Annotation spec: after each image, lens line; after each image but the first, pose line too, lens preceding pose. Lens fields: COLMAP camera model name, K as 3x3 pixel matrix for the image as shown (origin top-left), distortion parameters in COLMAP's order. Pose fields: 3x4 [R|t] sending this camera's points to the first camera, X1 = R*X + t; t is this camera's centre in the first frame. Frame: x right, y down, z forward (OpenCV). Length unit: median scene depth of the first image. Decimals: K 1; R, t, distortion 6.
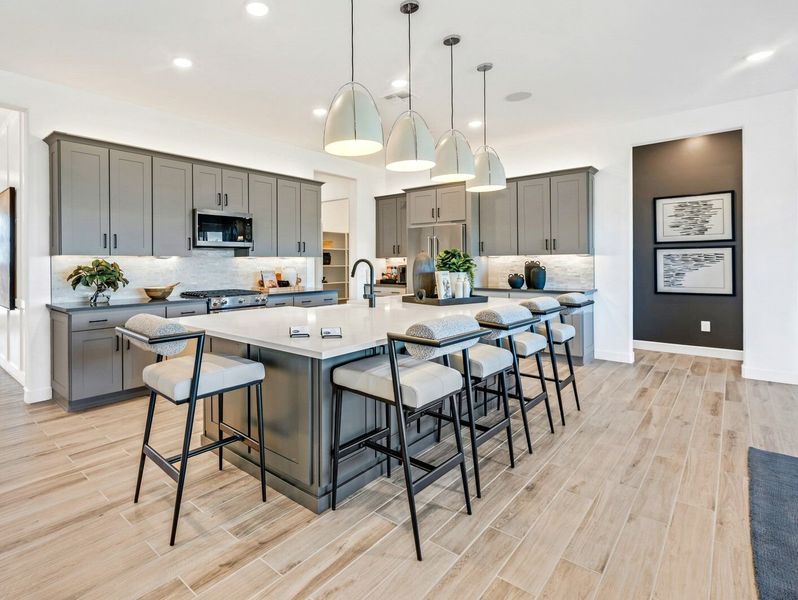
lens RADIAL K [[424.3, 0, 325.4], [0, 424.3, 262.5], [0, 0, 1]] dist [-0.002029, -0.000562]
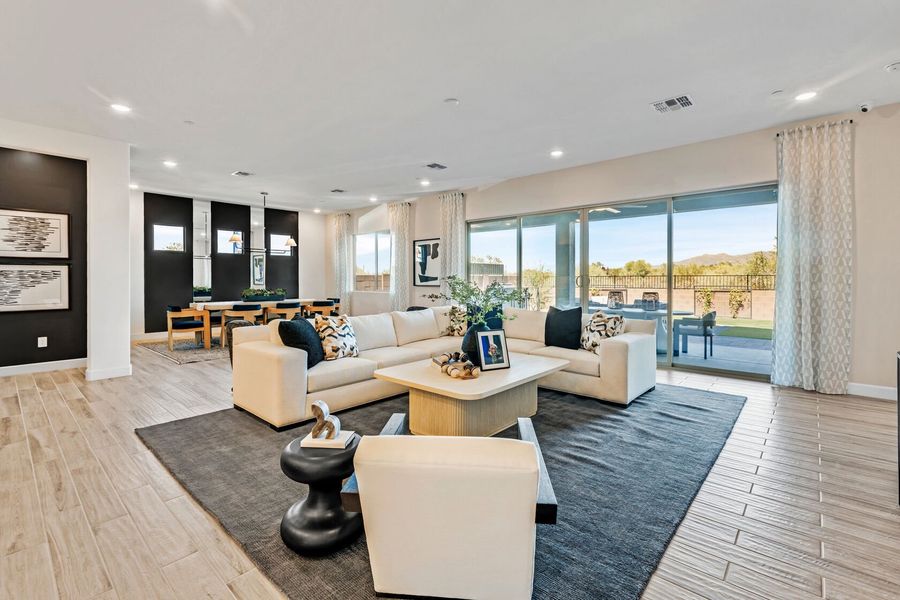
lens RADIAL K [[406.3, 0, 435.6], [0, 406.3, 282.1], [0, 0, 1]] dist [-0.002912, -0.000753]
pose [[-0.025450, -0.001129, 0.999675, -0.113240], [-0.000893, 0.999999, 0.001106, 0.005667], [-0.999676, -0.000865, -0.025451, 0.097200]]
